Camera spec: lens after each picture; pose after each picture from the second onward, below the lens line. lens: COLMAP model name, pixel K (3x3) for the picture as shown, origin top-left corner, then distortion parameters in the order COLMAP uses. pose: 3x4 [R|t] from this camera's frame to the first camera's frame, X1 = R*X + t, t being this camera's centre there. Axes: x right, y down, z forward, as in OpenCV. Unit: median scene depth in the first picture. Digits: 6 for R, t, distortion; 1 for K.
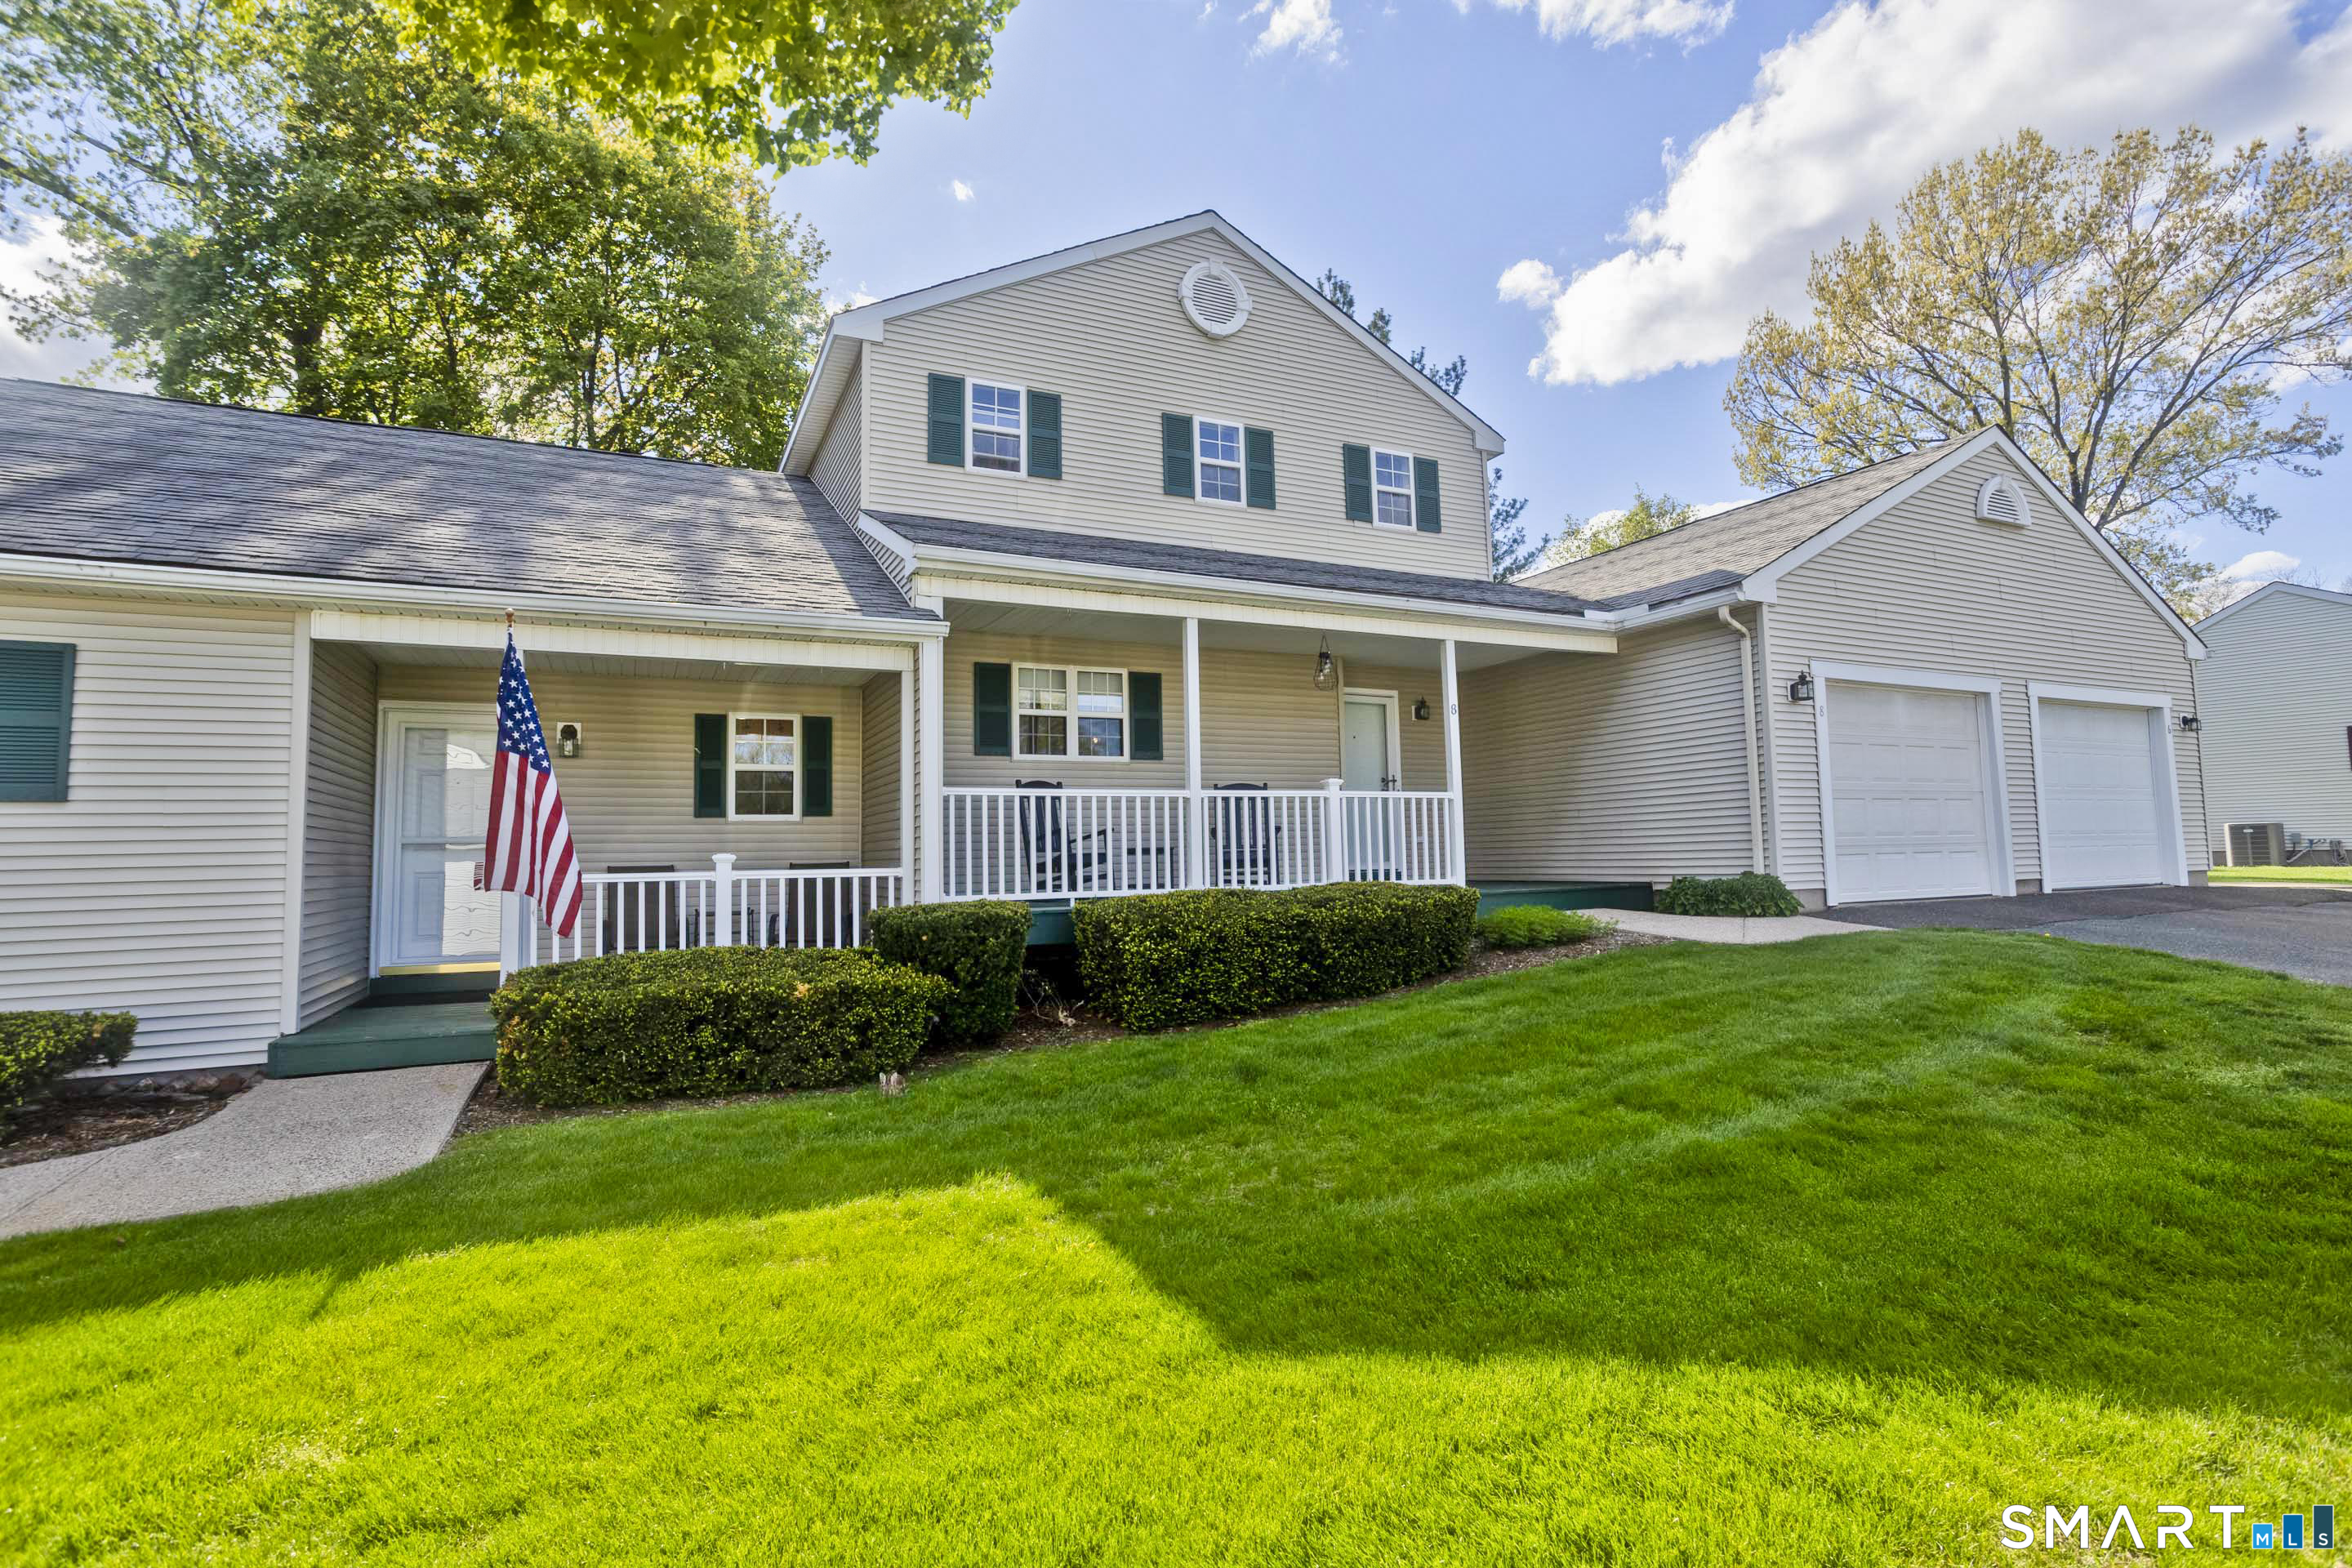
lens RADIAL K [[1134.1, 0, 1179.5], [0, 1134.1, 778.0], [0, 0, 1]] dist [-0.004068, 0.001036]
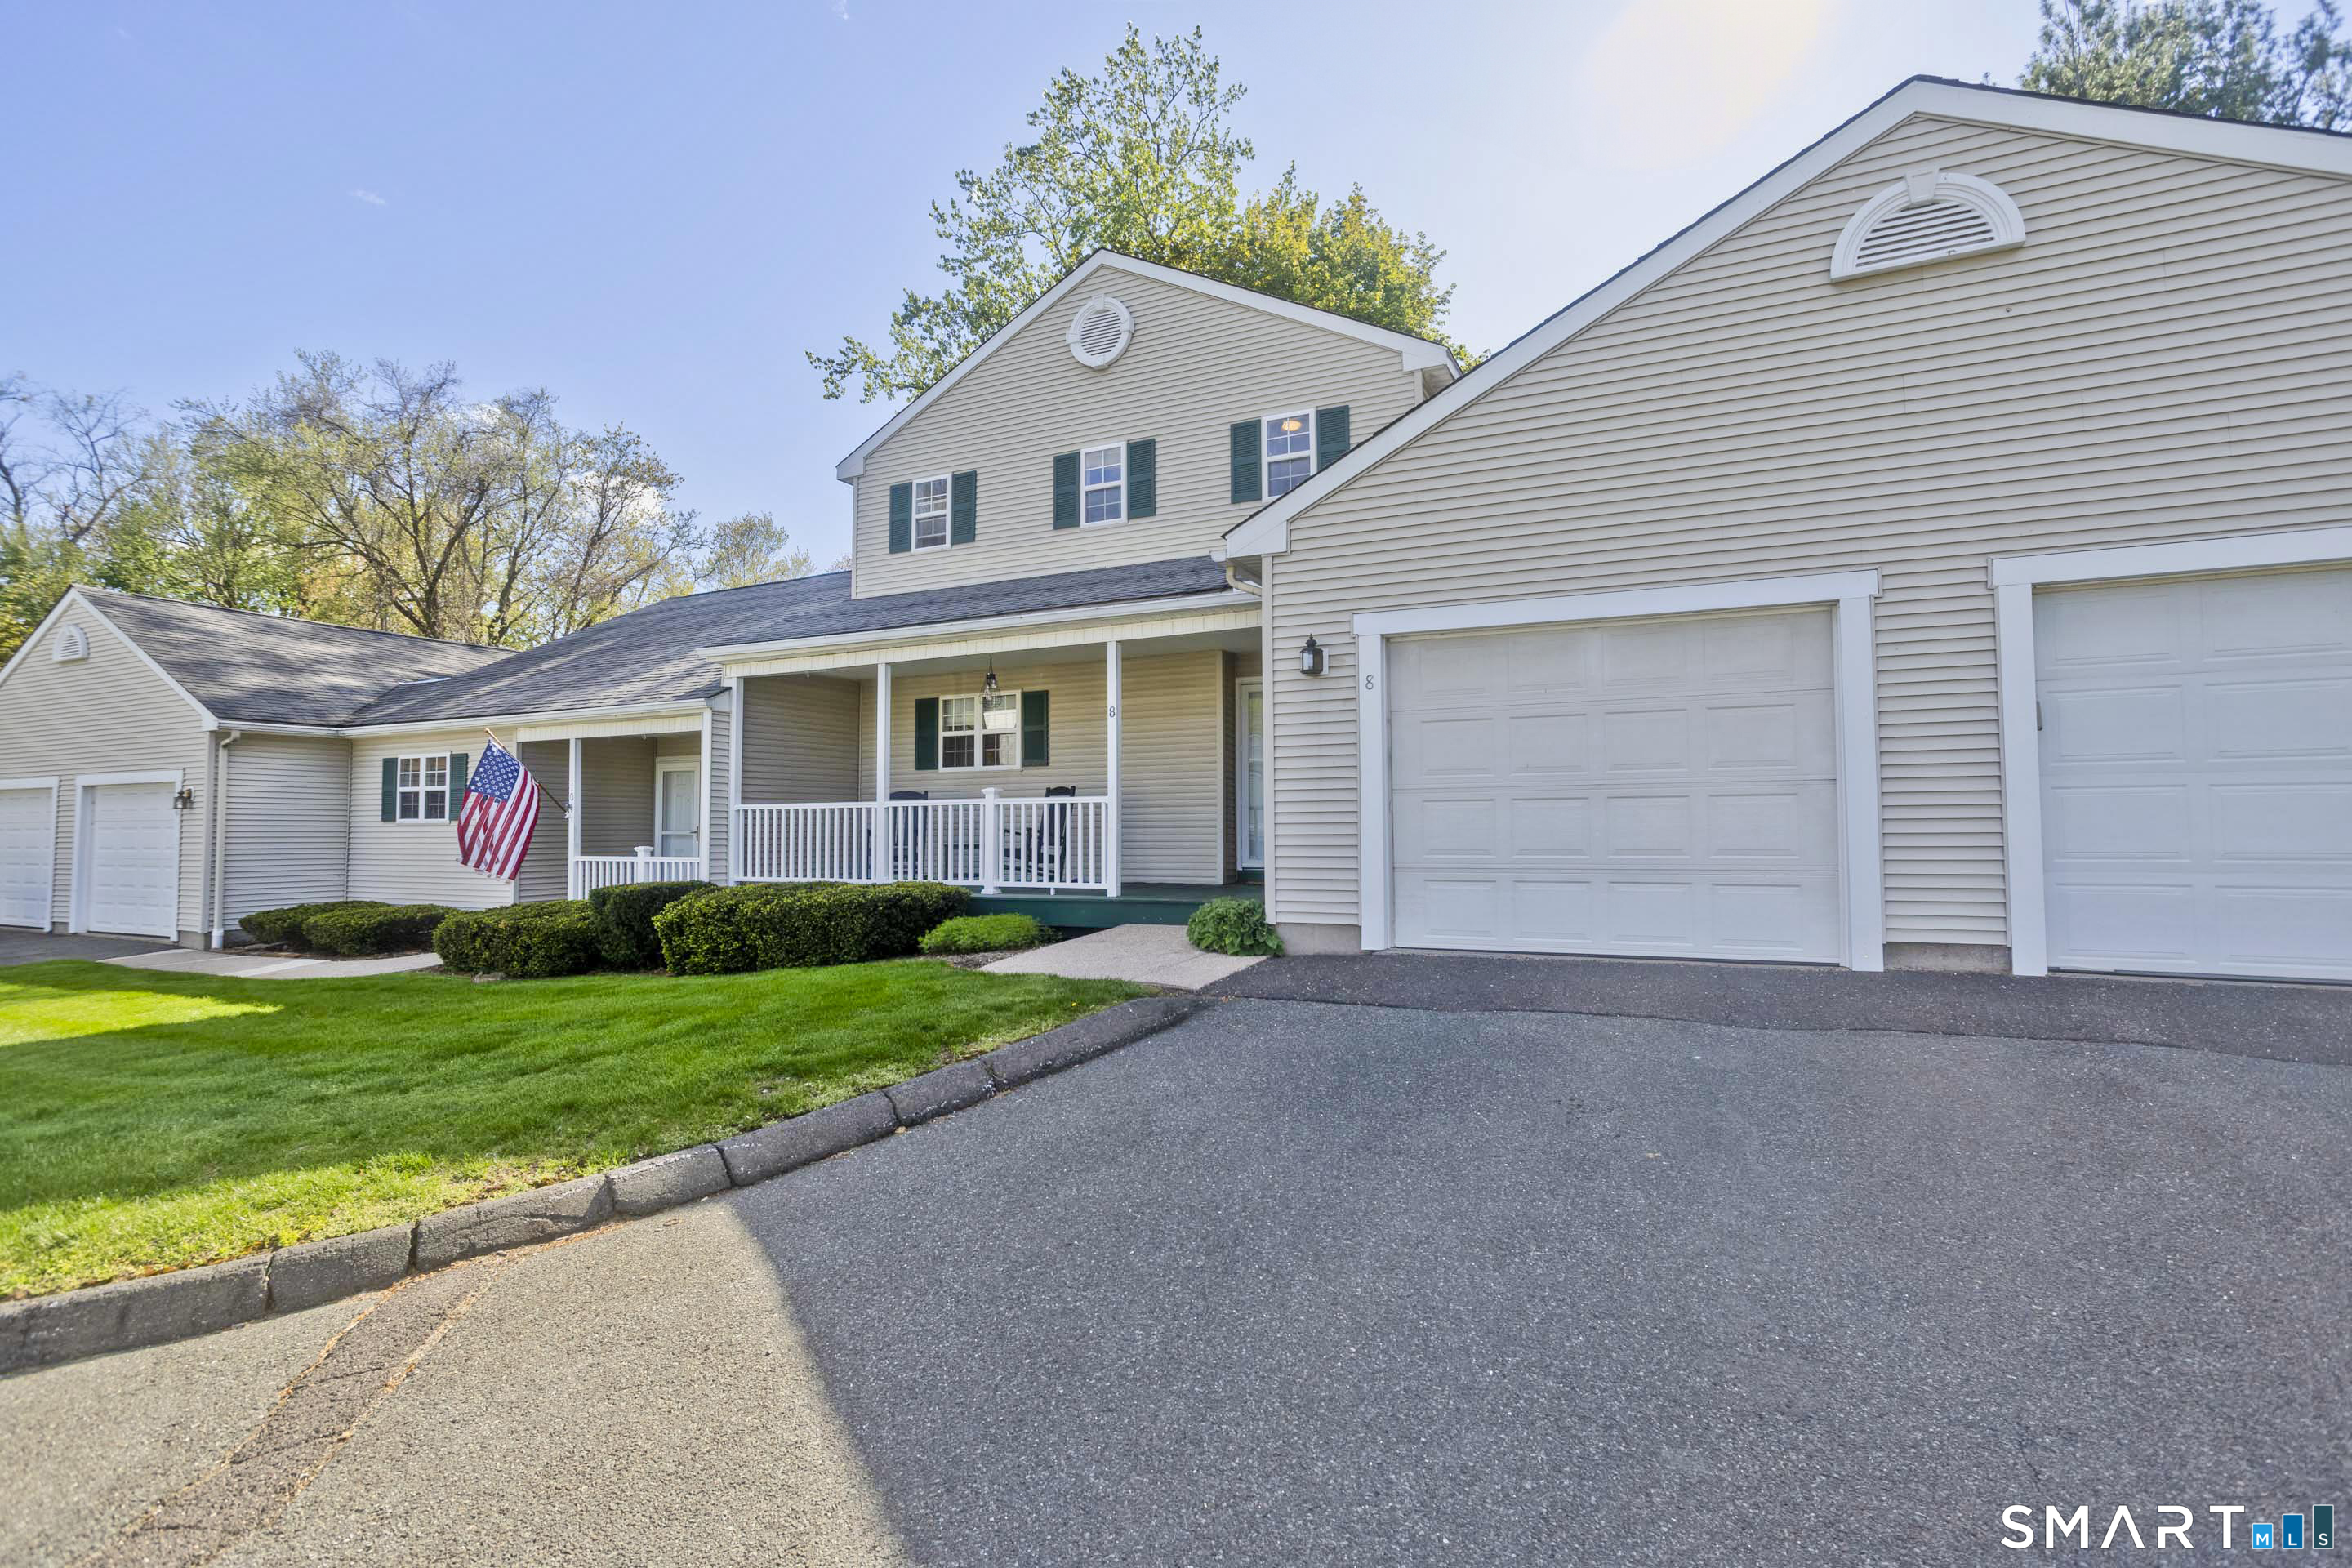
lens RADIAL K [[1134.1, 0, 1174.9], [0, 1134.1, 782.1], [0, 0, 1]] dist [-0.004068, 0.001036]
pose [[0.600971, -0.017093, -0.799088, 1.020647], [0.049740, 0.998633, 0.016047, -0.012430], [0.797721, -0.049390, 0.601000, 0.432126]]
